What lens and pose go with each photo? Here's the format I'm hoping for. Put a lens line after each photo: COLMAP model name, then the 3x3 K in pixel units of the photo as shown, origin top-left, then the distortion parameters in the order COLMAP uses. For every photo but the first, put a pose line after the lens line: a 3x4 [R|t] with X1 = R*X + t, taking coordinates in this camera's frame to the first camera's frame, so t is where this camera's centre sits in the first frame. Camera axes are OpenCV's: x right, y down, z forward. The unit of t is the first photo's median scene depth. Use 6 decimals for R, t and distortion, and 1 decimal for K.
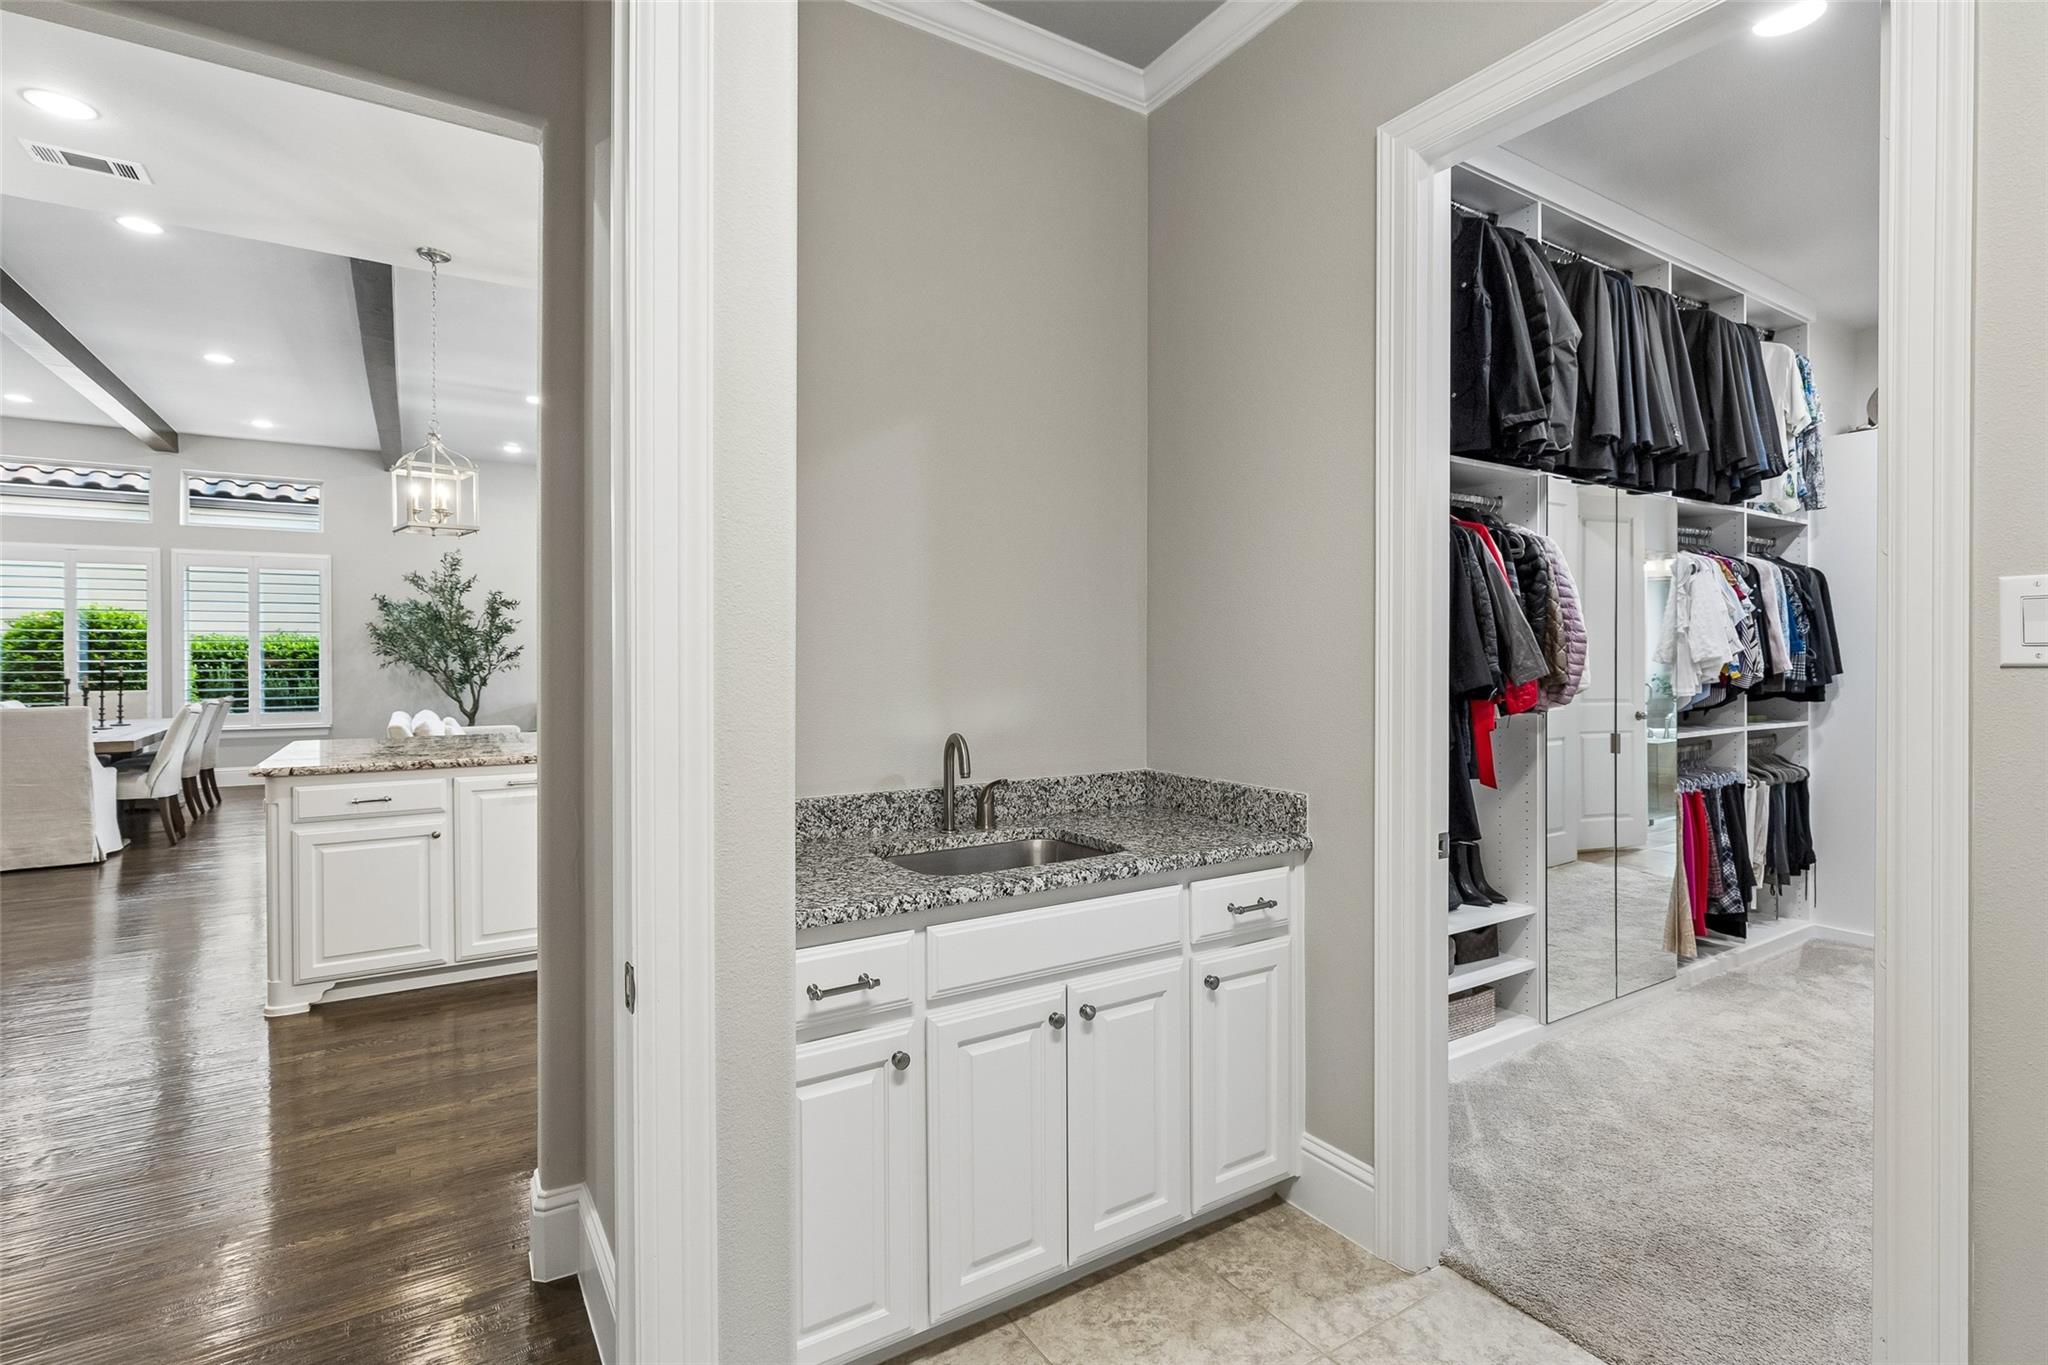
lens RADIAL K [[975.5, 0, 1025.7], [0, 975.5, 670.5], [0, 0, 1]] dist [0.001171, 0.000132]
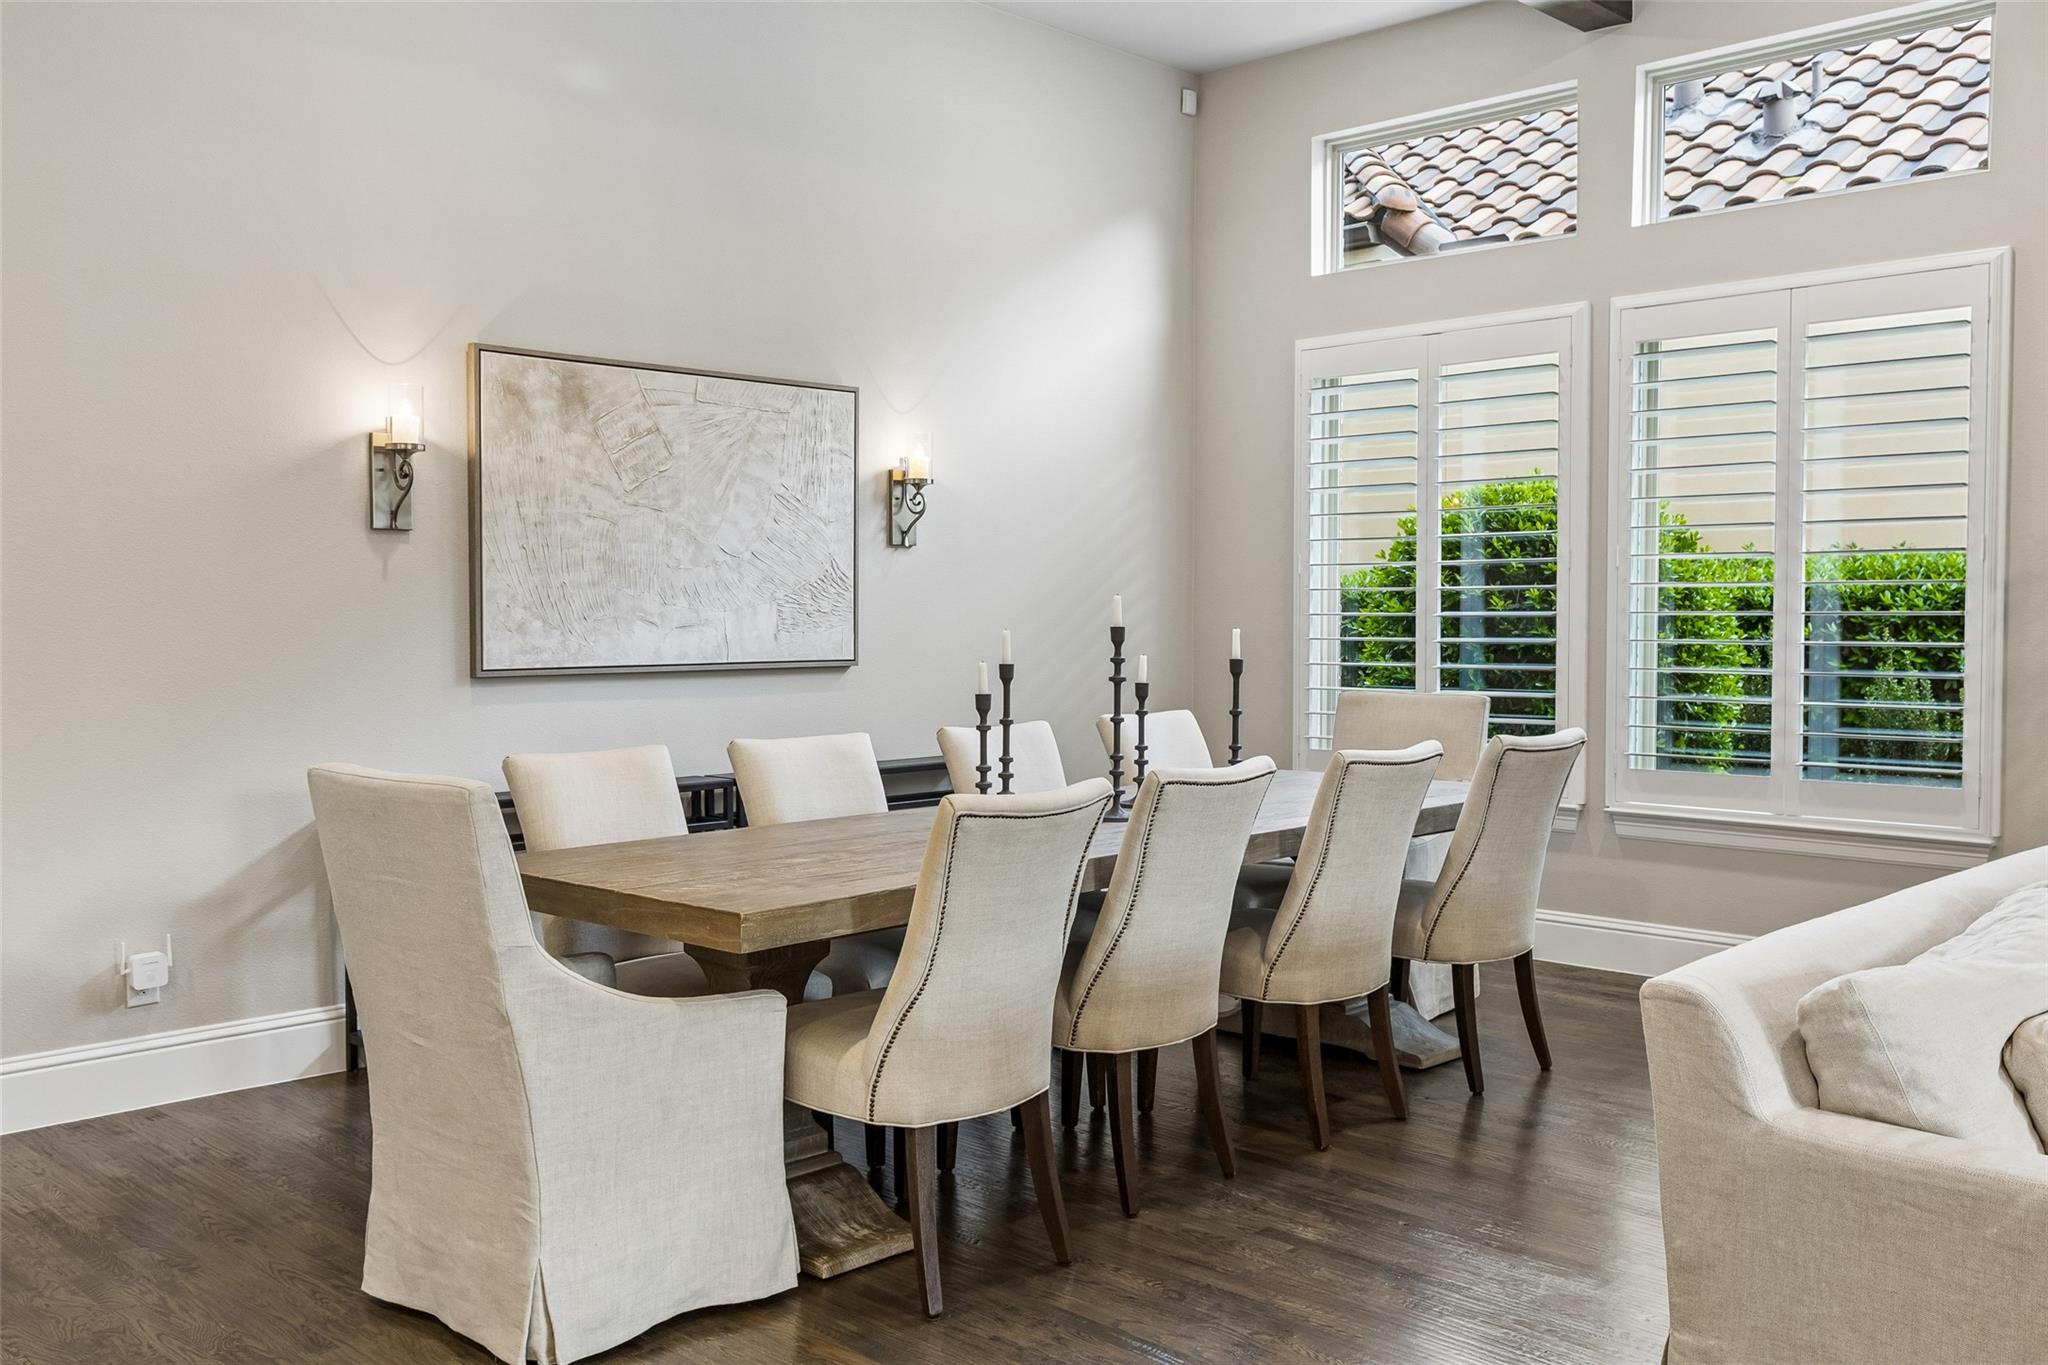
lens RADIAL K [[1837.0, 0, 1025.2], [0, 1837.0, 681.4], [0, 0, 1]] dist [0.006709, 0.000823]
pose [[0.235686, 0.044590, -0.970806, -0.266789], [-0.011762, 0.999005, 0.043029, -0.011356], [0.971758, 0.001277, 0.235976, 0.629179]]
